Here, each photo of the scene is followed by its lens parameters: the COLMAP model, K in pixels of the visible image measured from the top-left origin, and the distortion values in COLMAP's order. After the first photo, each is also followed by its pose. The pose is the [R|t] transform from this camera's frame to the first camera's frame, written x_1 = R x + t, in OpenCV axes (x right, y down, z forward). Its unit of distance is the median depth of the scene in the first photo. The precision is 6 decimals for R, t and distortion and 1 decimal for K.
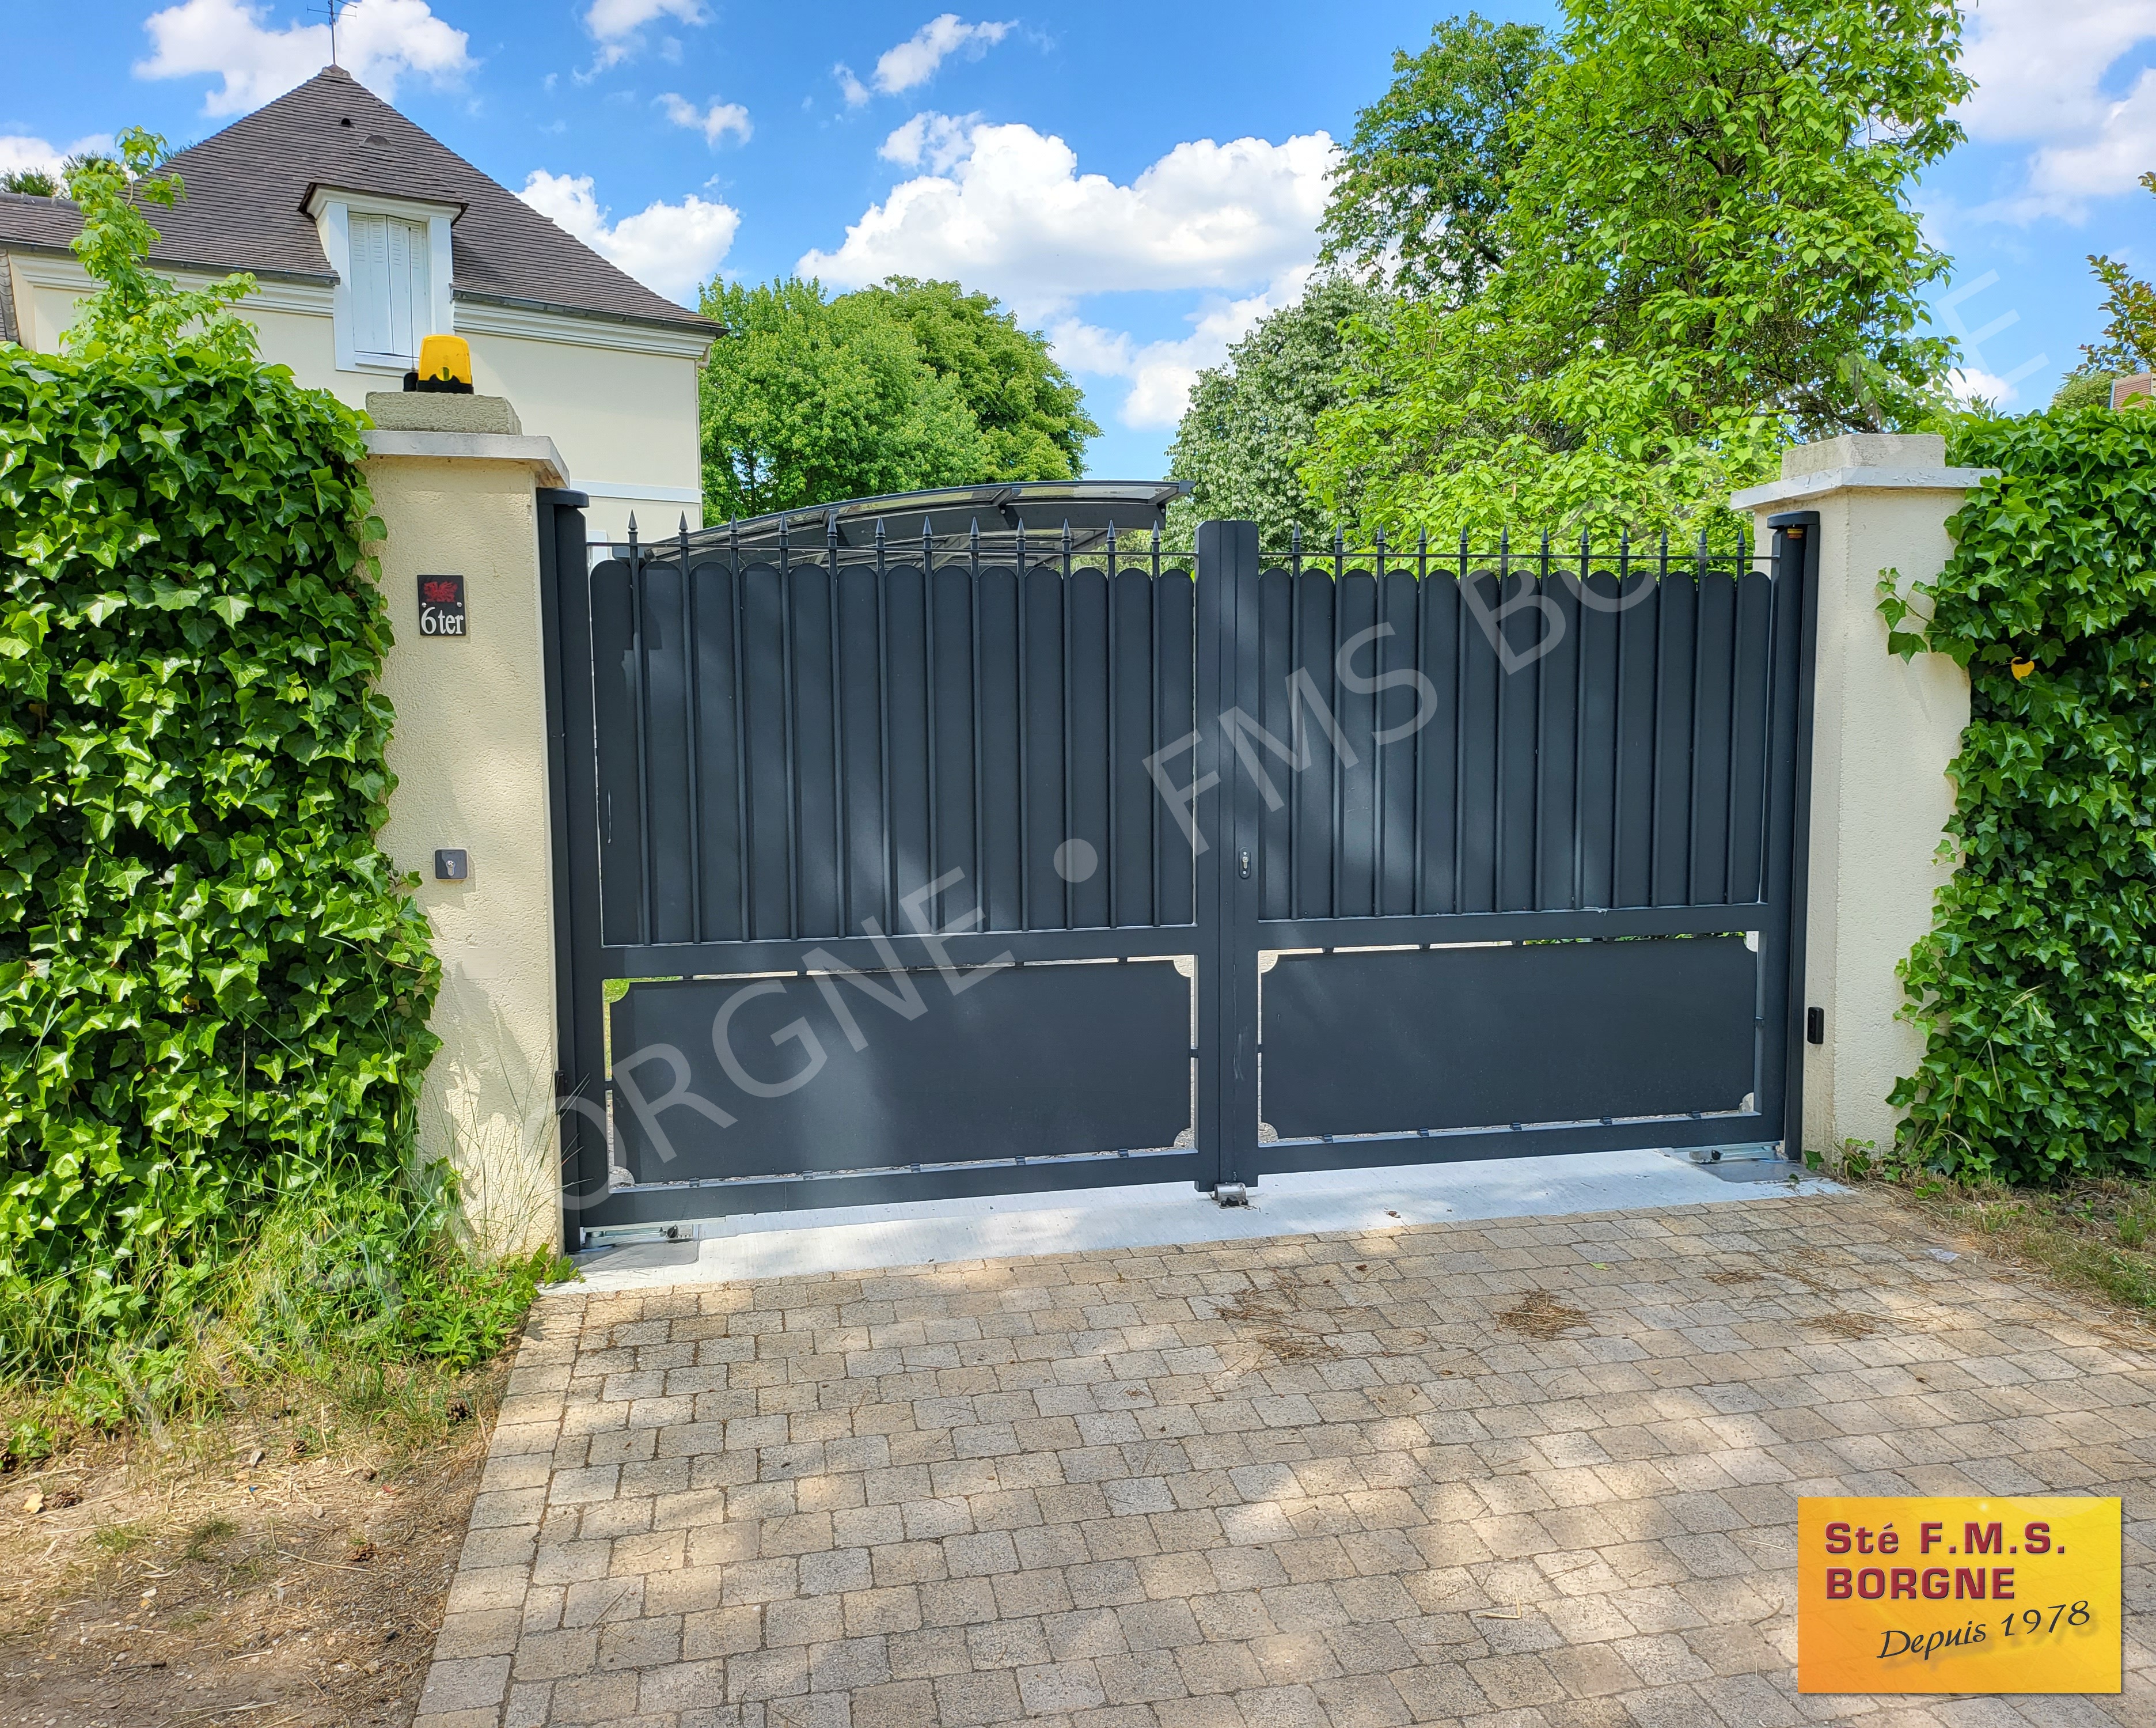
lens RADIAL K [[1644.7, 0, 1078.0], [0, 1644.7, 864.0], [0, 0, 1]] dist [0.065363, -0.073916]
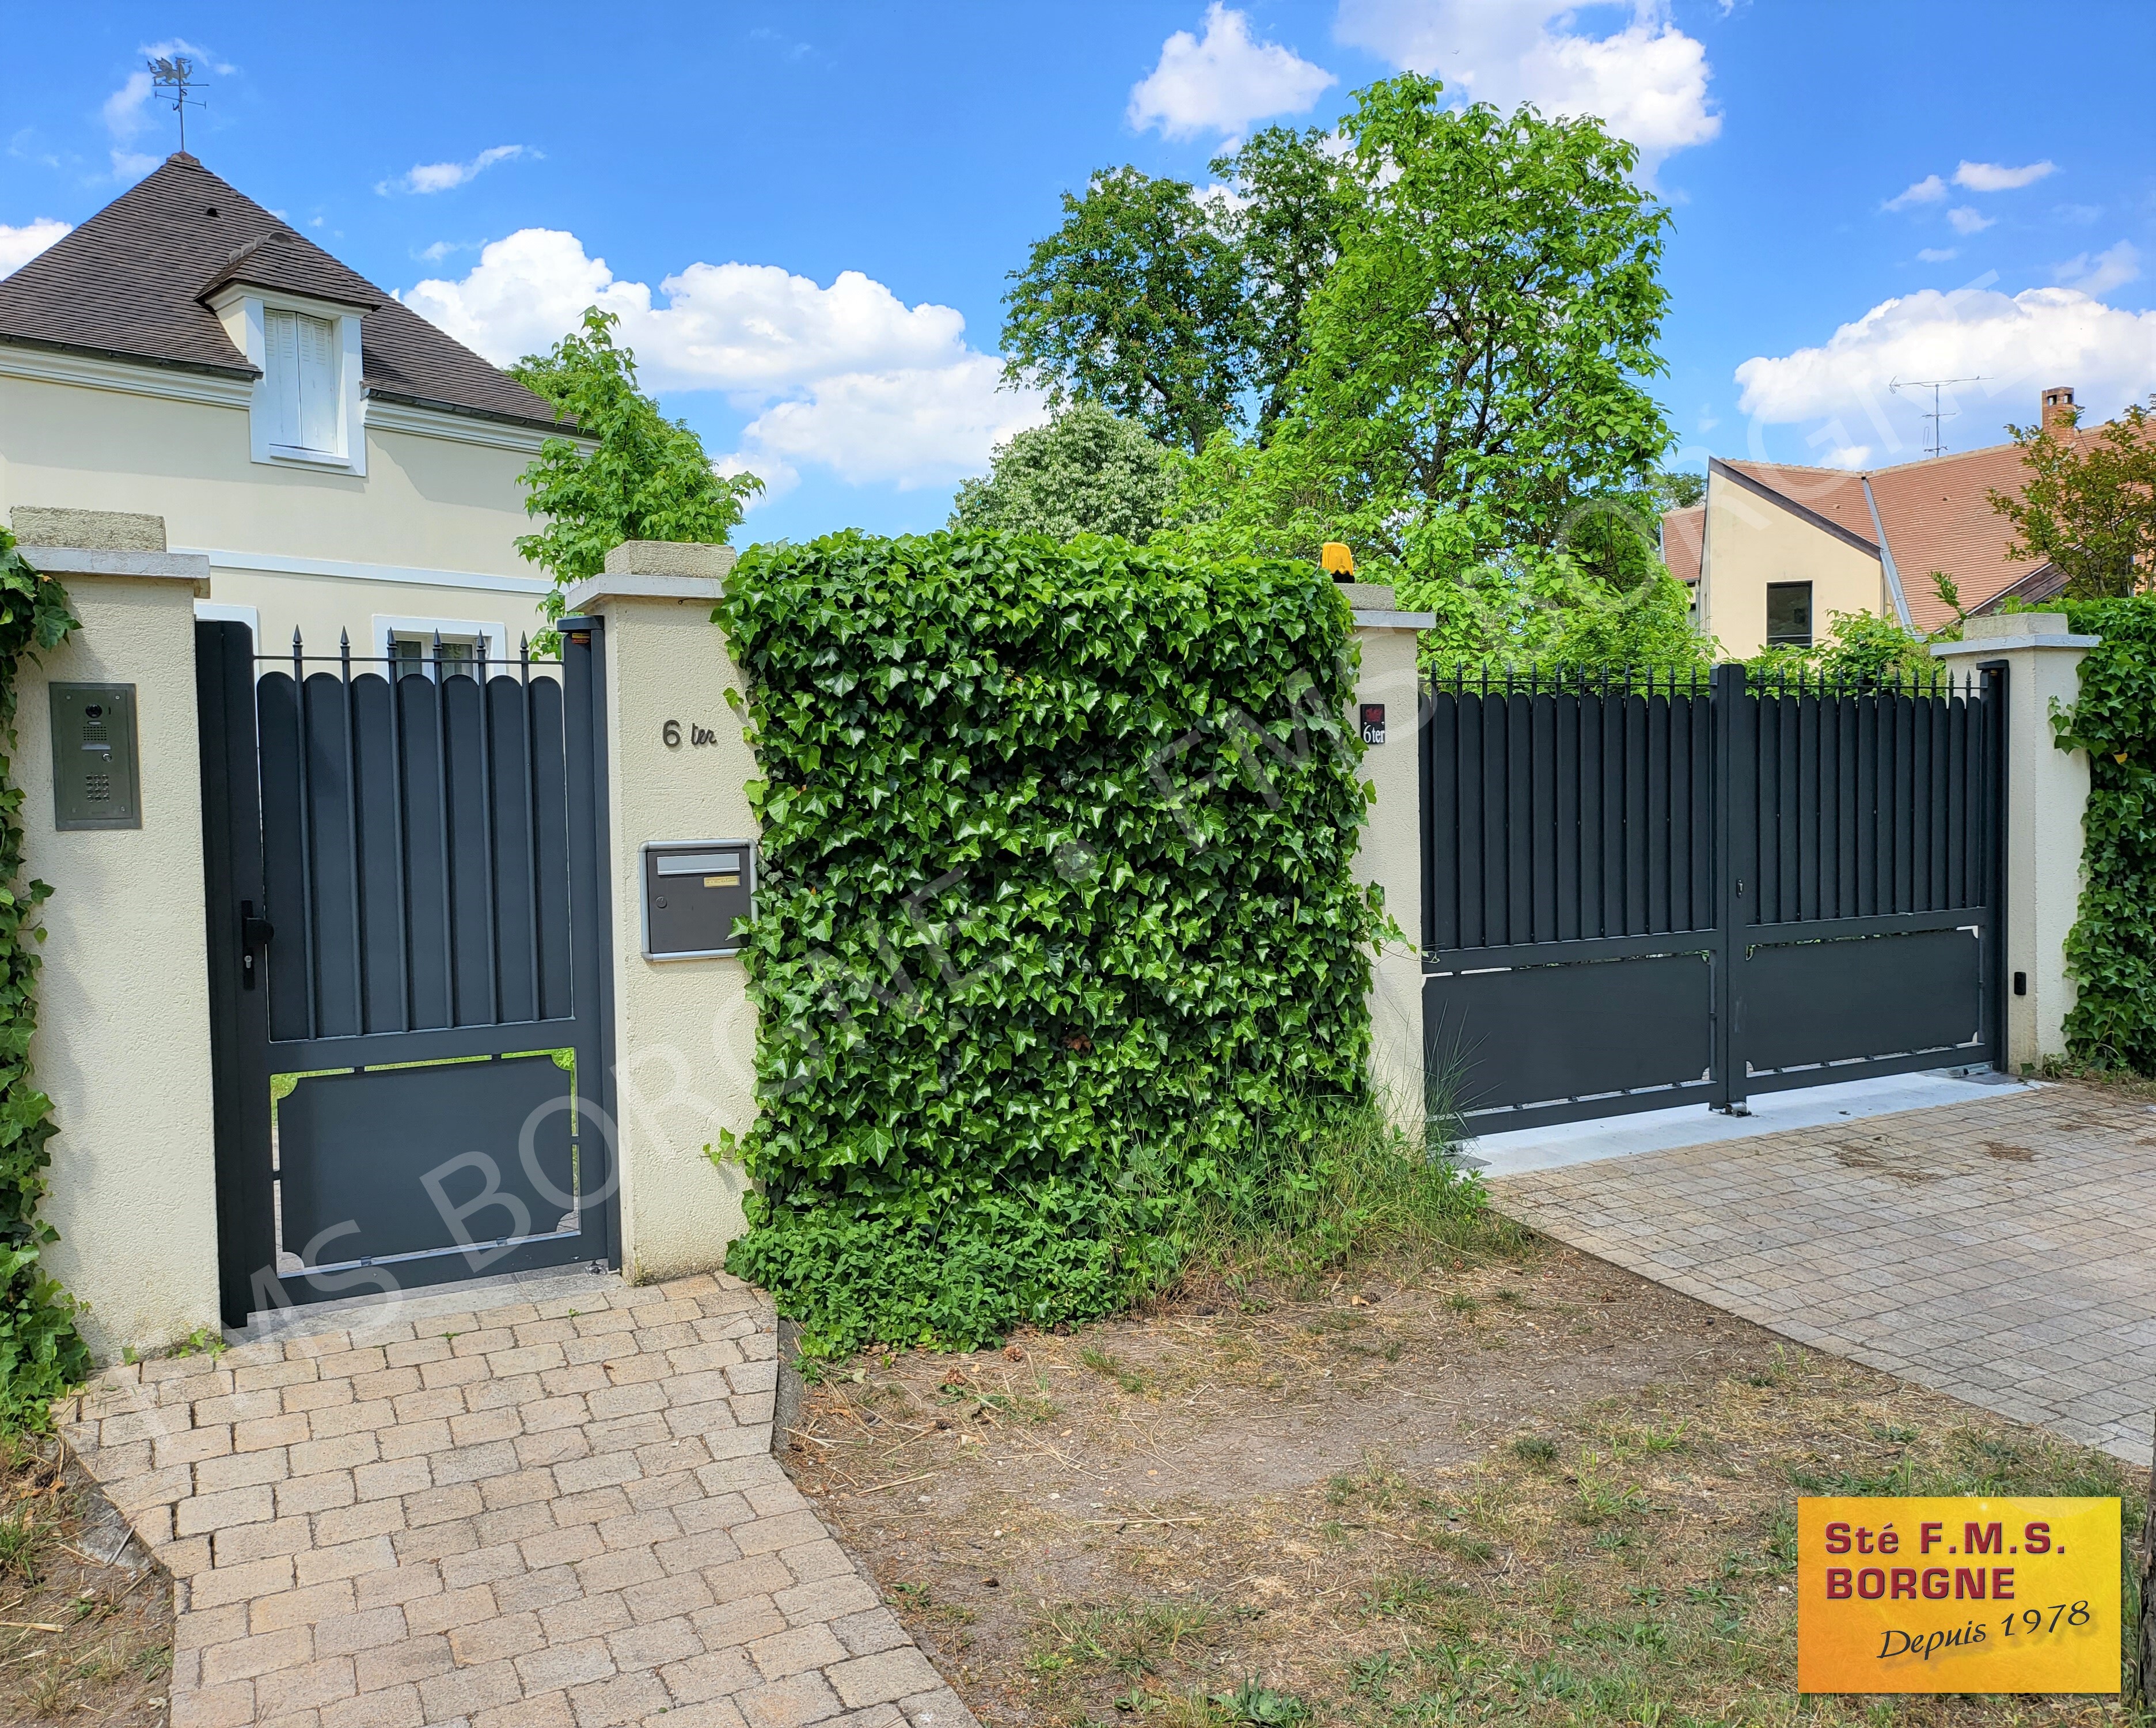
lens RADIAL K [[1644.7, 0, 1078.0], [0, 1644.7, 864.0], [0, 0, 1]] dist [0.065363, -0.073916]
pose [[0.963744, -0.023067, 0.265831, -0.837350], [0.035911, 0.998405, -0.043559, 0.021141], [-0.264402, 0.051526, 0.963035, -0.291848]]
